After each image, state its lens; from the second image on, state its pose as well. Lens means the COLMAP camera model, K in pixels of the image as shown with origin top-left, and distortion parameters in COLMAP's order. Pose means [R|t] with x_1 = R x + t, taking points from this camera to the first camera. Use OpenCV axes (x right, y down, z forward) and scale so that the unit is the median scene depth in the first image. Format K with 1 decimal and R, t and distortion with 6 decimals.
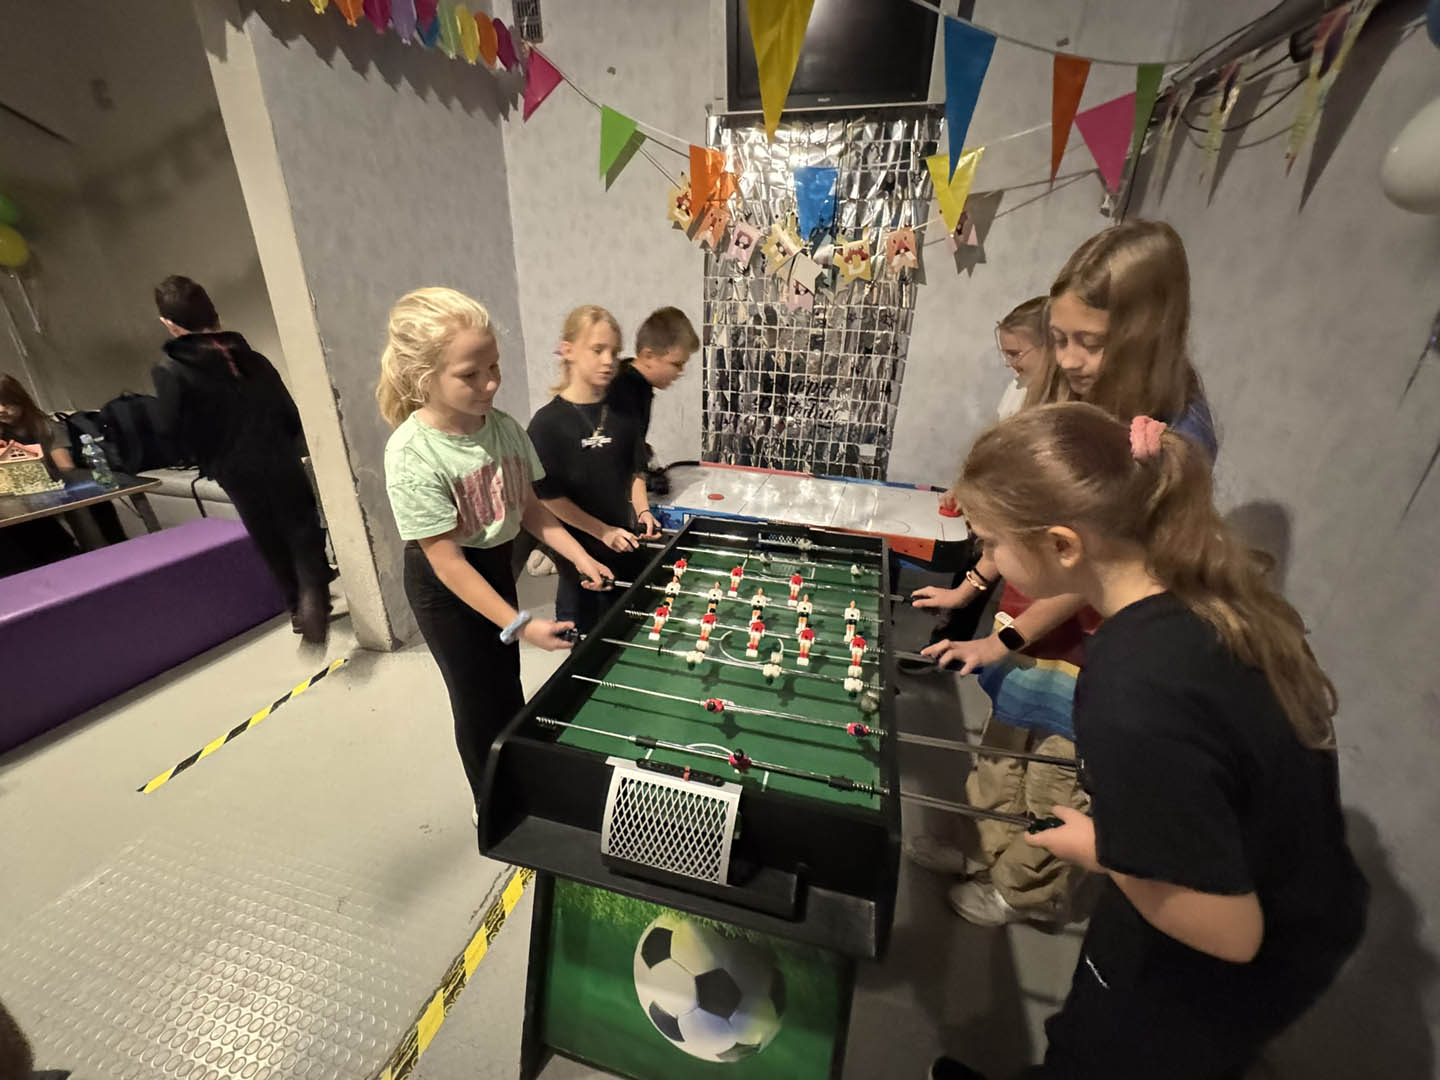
lens RADIAL K [[573.0, 0, 717.3], [0, 573.0, 542.6], [0, 0, 1]] dist [0.001360, 0.000347]
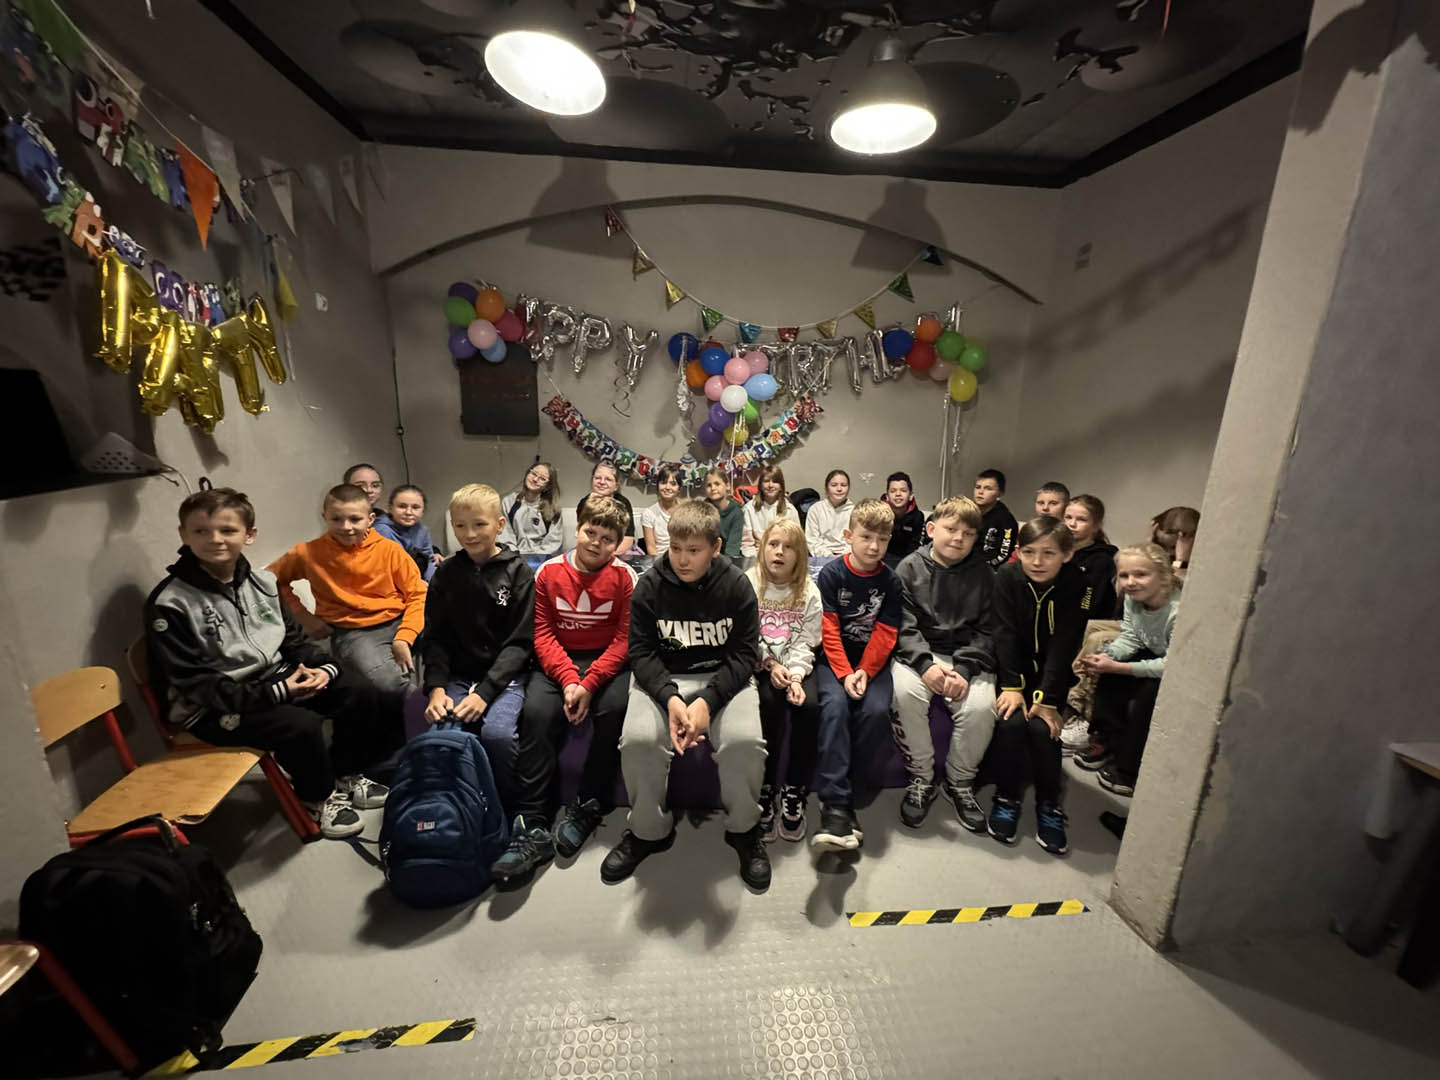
lens RADIAL K [[584.5, 0, 718.1], [0, 584.5, 547.5], [0, 0, 1]] dist [-0.002504, -0.000091]
pose [[0.349706, 0.211889, -0.912584, -0.233290], [-0.384939, 0.920563, 0.066231, -0.080506], [0.854124, 0.328127, 0.403491, 0.160554]]
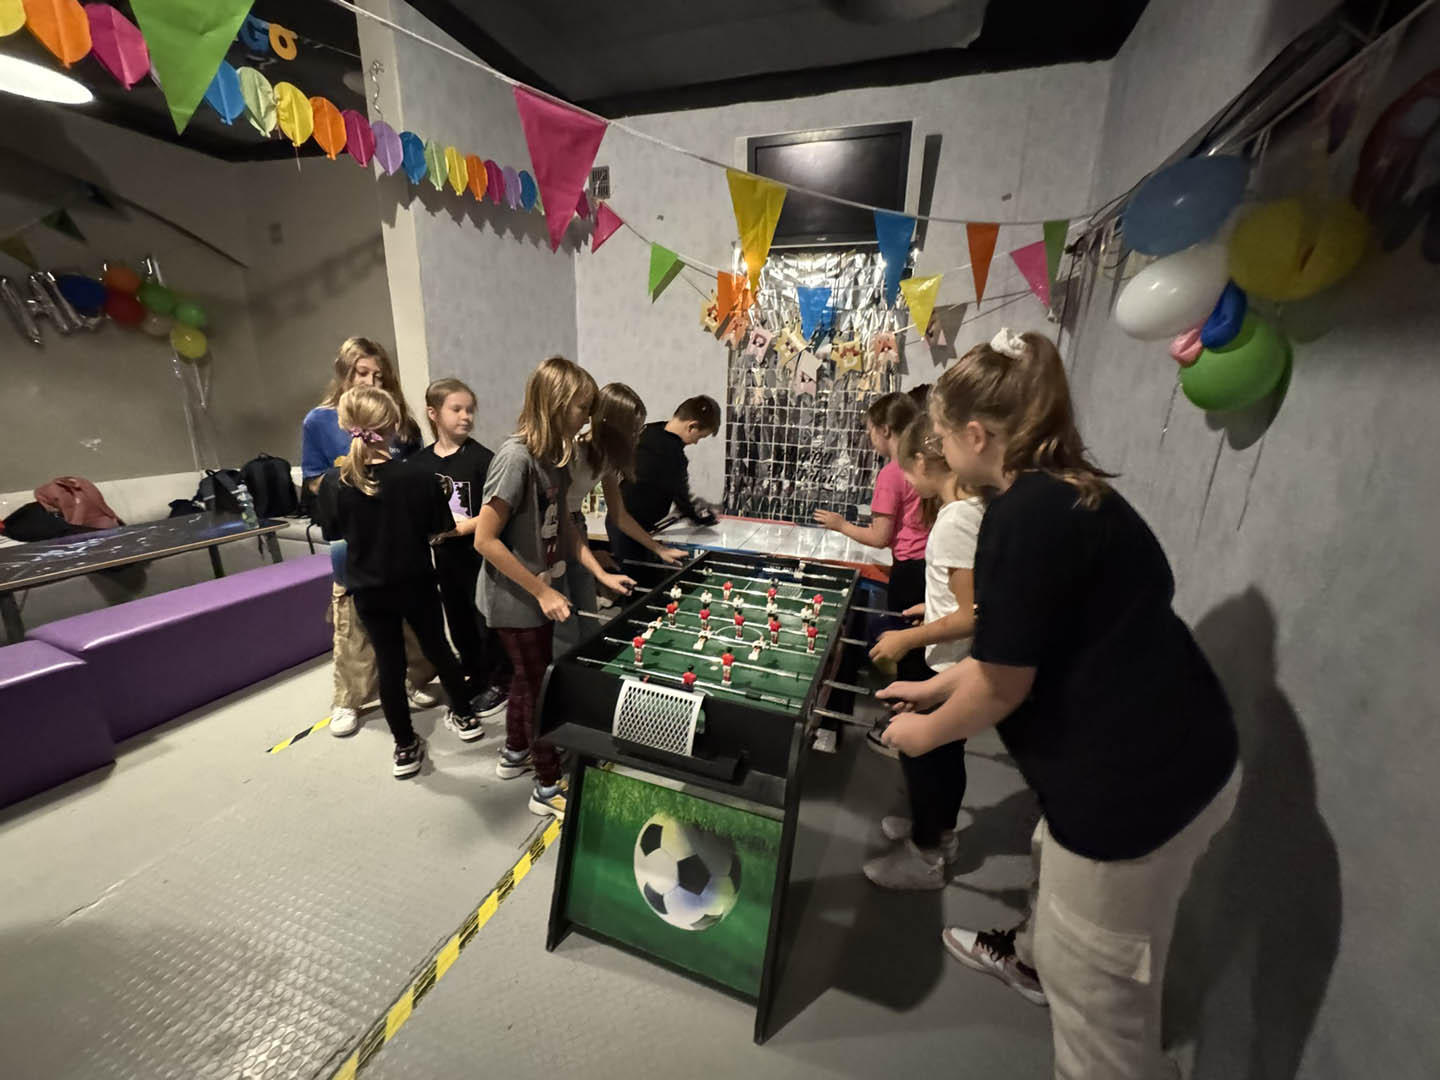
lens RADIAL K [[564.2, 0, 718.2], [0, 564.2, 542.7], [0, 0, 1]] dist [-0.002974, 0.000682]
pose [[0.997386, 0.025459, -0.067620, 0.053836], [-0.033992, 0.991166, -0.128196, 0.073373], [0.063759, 0.130160, 0.989441, -0.172718]]
